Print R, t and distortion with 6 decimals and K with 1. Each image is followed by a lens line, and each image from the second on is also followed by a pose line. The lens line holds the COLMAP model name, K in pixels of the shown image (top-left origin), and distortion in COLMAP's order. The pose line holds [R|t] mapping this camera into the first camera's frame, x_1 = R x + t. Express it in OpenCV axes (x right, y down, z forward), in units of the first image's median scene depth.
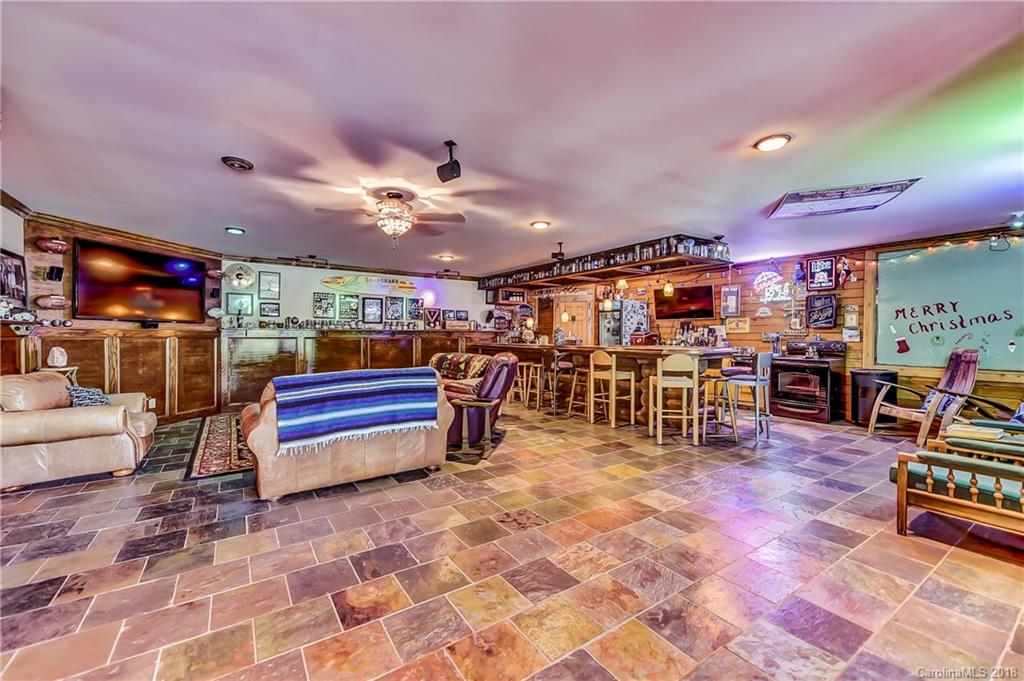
lens RADIAL K [[406.1, 0, 510.8], [0, 406.1, 339.5], [0, 0, 1]] dist [0.007127, -0.001142]
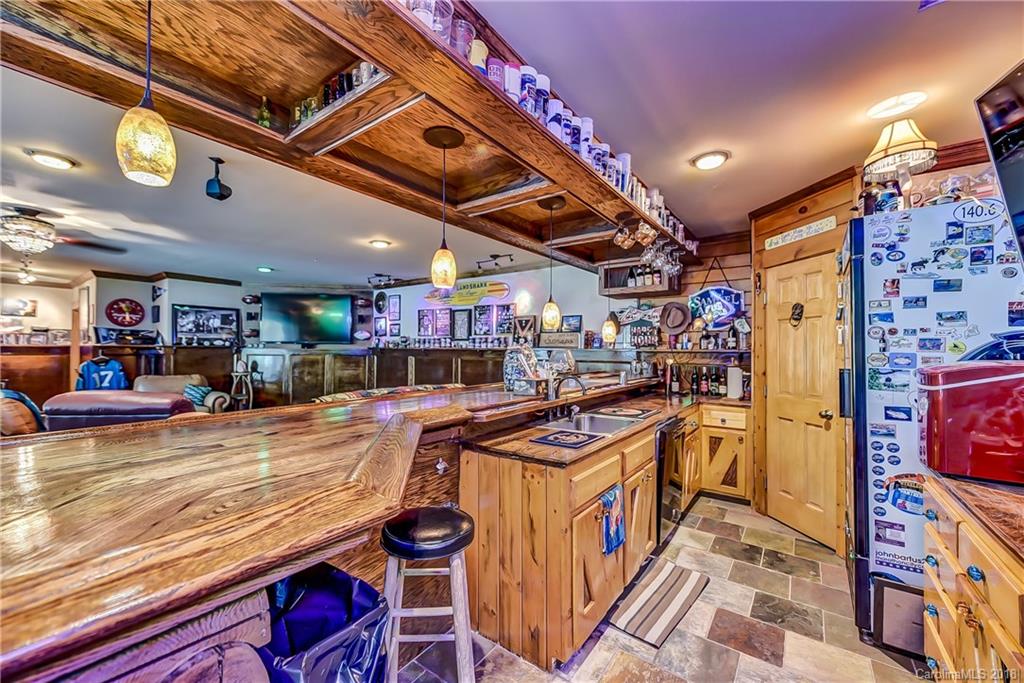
lens RADIAL K [[409.4, 0, 508.1], [0, 409.4, 344.3], [0, 0, 1]] dist [0.018751, 0.000006]
pose [[0.344652, -0.007411, -0.938701, 0.455626], [-0.014136, 0.999814, -0.013083, -0.022389], [0.938624, 0.017778, 0.344483, 0.792159]]
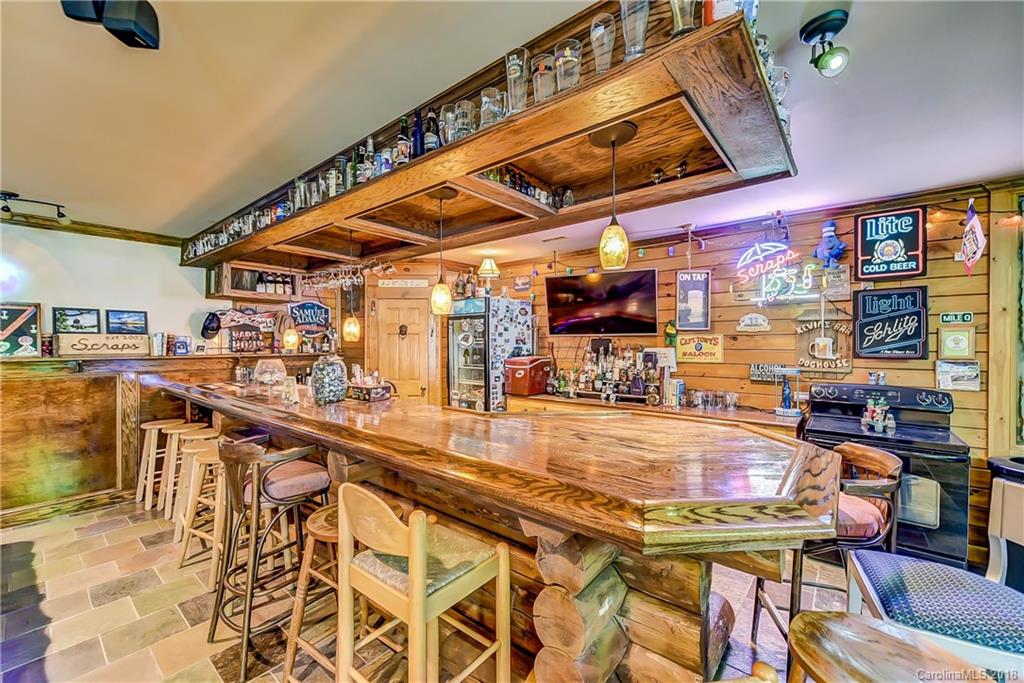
lens RADIAL K [[409.4, 0, 510.7], [0, 409.4, 343.0], [0, 0, 1]] dist [0.018751, 0.000006]
pose [[0.958273, -0.002170, 0.285847, 0.160879], [0.004953, 0.999947, -0.009012, -0.034767], [-0.285812, 0.010052, 0.958233, 0.518598]]
